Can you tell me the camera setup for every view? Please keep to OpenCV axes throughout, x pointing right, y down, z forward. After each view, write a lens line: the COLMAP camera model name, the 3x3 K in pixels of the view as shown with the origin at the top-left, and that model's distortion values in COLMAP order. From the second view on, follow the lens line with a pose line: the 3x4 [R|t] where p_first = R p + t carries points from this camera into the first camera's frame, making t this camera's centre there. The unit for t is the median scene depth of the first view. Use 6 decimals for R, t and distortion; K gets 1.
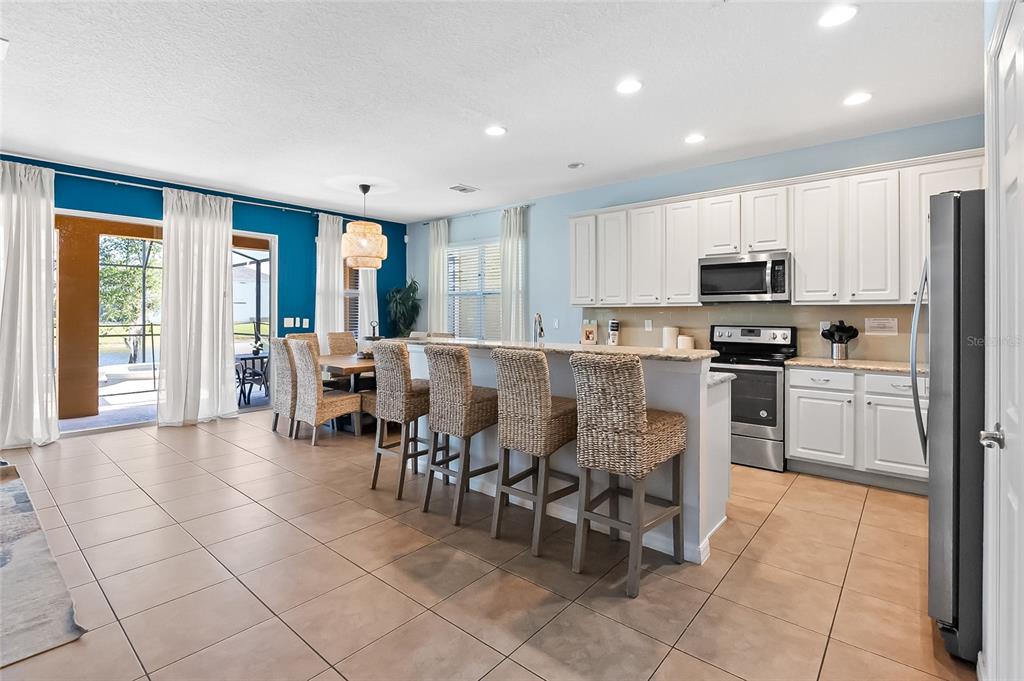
lens RADIAL K [[476.2, 0, 518.7], [0, 476.2, 344.0], [0, 0, 1]] dist [-0.000413, 0.000084]
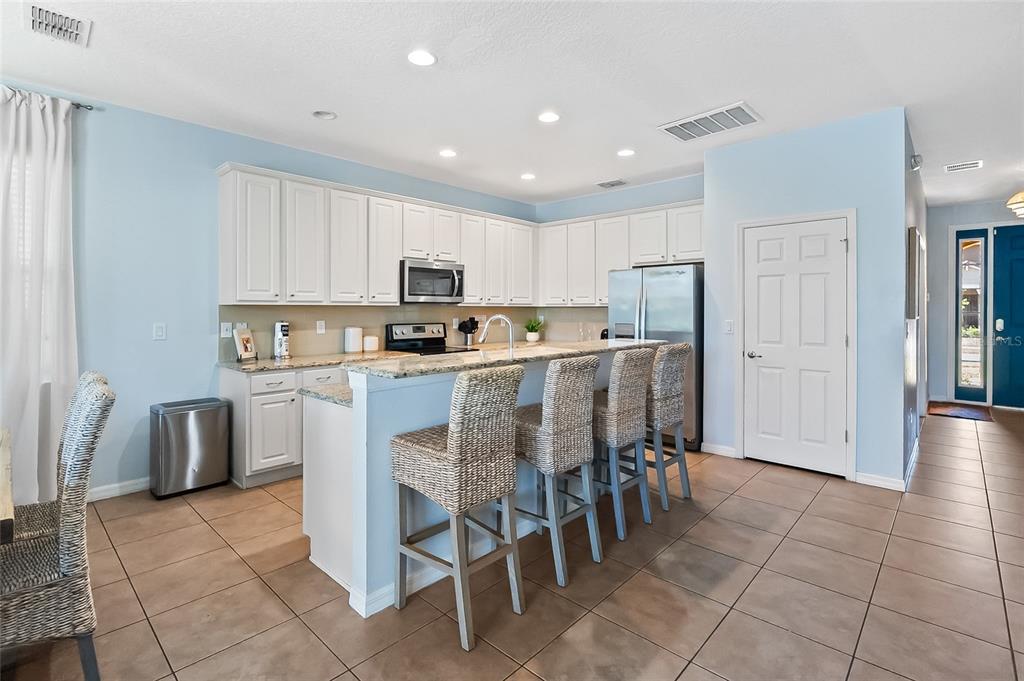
lens RADIAL K [[489.0, 0, 516.4], [0, 489.0, 310.8], [0, 0, 1]] dist [-0.001161, -0.000189]
pose [[0.042436, 0.001015, 0.999099, -0.689064], [0.067236, 0.997730, -0.003870, -0.049269], [-0.996834, 0.067339, 0.042271, 0.739650]]
